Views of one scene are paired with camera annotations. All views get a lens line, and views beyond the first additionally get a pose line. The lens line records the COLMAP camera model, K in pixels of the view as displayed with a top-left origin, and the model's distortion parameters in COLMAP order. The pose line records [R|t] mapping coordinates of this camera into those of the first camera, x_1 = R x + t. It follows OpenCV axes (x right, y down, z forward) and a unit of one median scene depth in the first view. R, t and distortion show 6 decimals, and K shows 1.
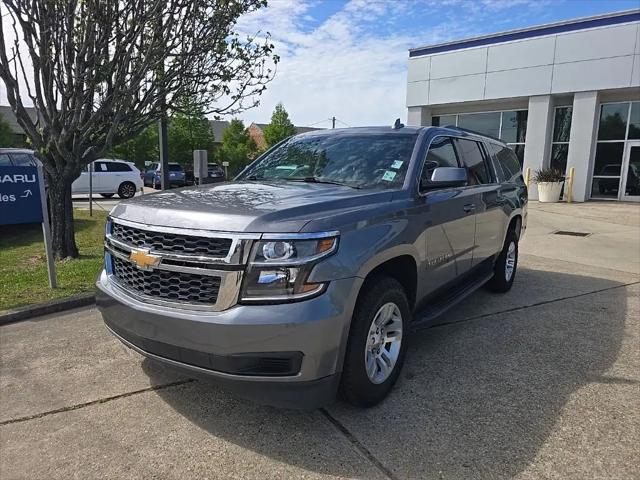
lens RADIAL K [[433.3, 0, 319.2], [0, 433.3, 243.3], [0, 0, 1]] dist [0.052716, -0.046874]
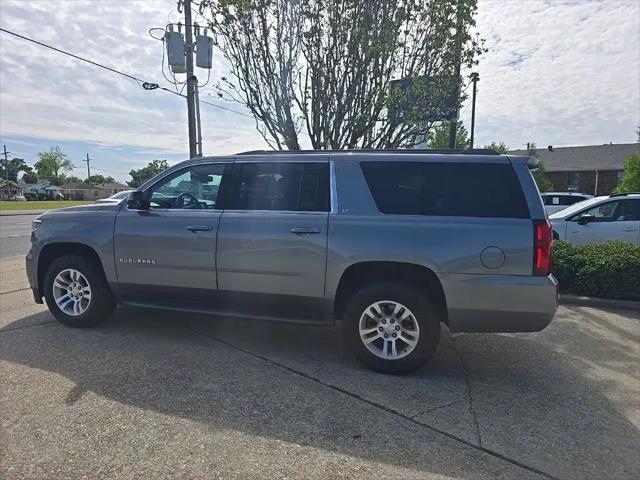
lens RADIAL K [[433.3, 0, 319.4], [0, 433.3, 239.1], [0, 0, 1]] dist [0.052716, -0.046874]
pose [[0.307948, 0.087703, -0.947352, 0.172917], [-0.172167, 0.984440, 0.035172, -0.017157], [0.935696, 0.152272, 0.318255, 0.111576]]
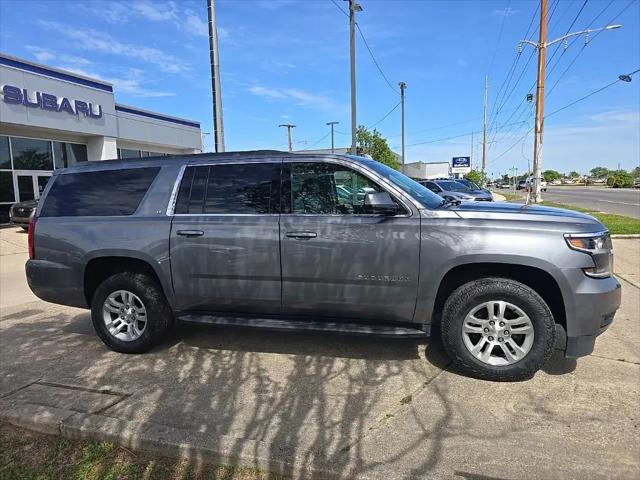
lens RADIAL K [[433.3, 0, 318.9], [0, 433.3, 243.7], [0, 0, 1]] dist [0.052716, -0.046874]
pose [[-0.322712, -0.121248, 0.938699, -0.121894], [0.184673, 0.964635, 0.188086, -0.034662], [-0.928307, 0.234049, -0.288908, 0.180550]]
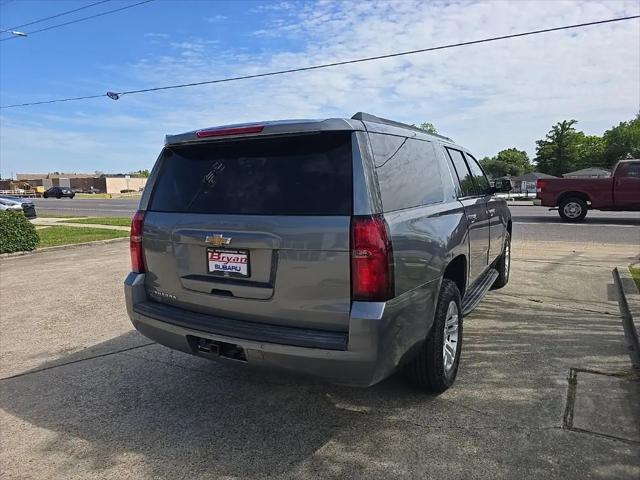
lens RADIAL K [[433.3, 0, 321.1], [0, 433.3, 237.8], [0, 0, 1]] dist [0.052716, -0.046874]
pose [[-0.995520, 0.014758, -0.093395, 0.059192], [-0.012626, 0.958152, 0.285980, -0.048965], [0.093707, 0.285878, -0.953673, 0.289136]]
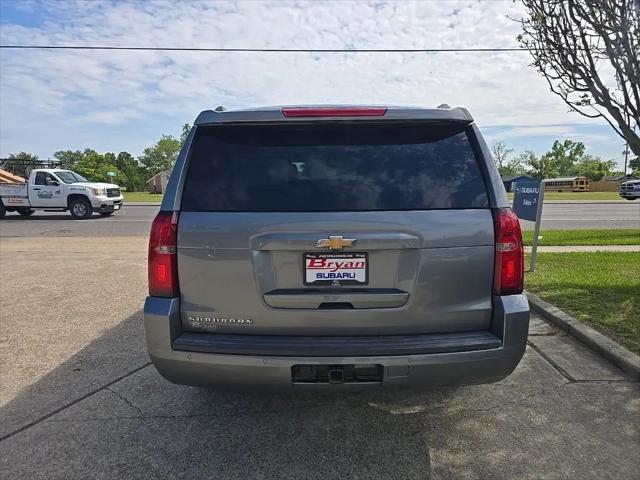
lens RADIAL K [[433.3, 0, 322.4], [0, 433.3, 234.4], [0, 0, 1]] dist [0.052716, -0.046874]
pose [[-0.820633, 0.059606, -0.568339, 0.107953], [-0.100460, 0.964009, 0.246160, -0.042948], [0.562556, 0.259102, -0.785109, 0.262597]]
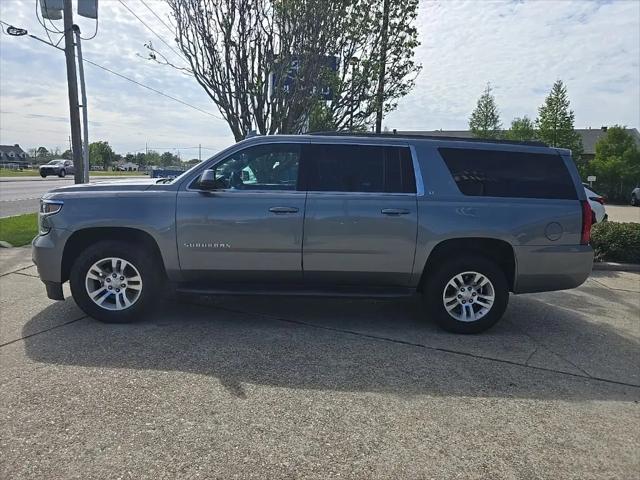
lens RADIAL K [[433.3, 0, 320.4], [0, 433.3, 240.6], [0, 0, 1]] dist [0.052716, -0.046874]
pose [[0.617269, 0.129316, -0.776052, 0.145175], [-0.160008, 0.986418, 0.037100, -0.007278], [0.770310, 0.101274, 0.629577, 0.049235]]
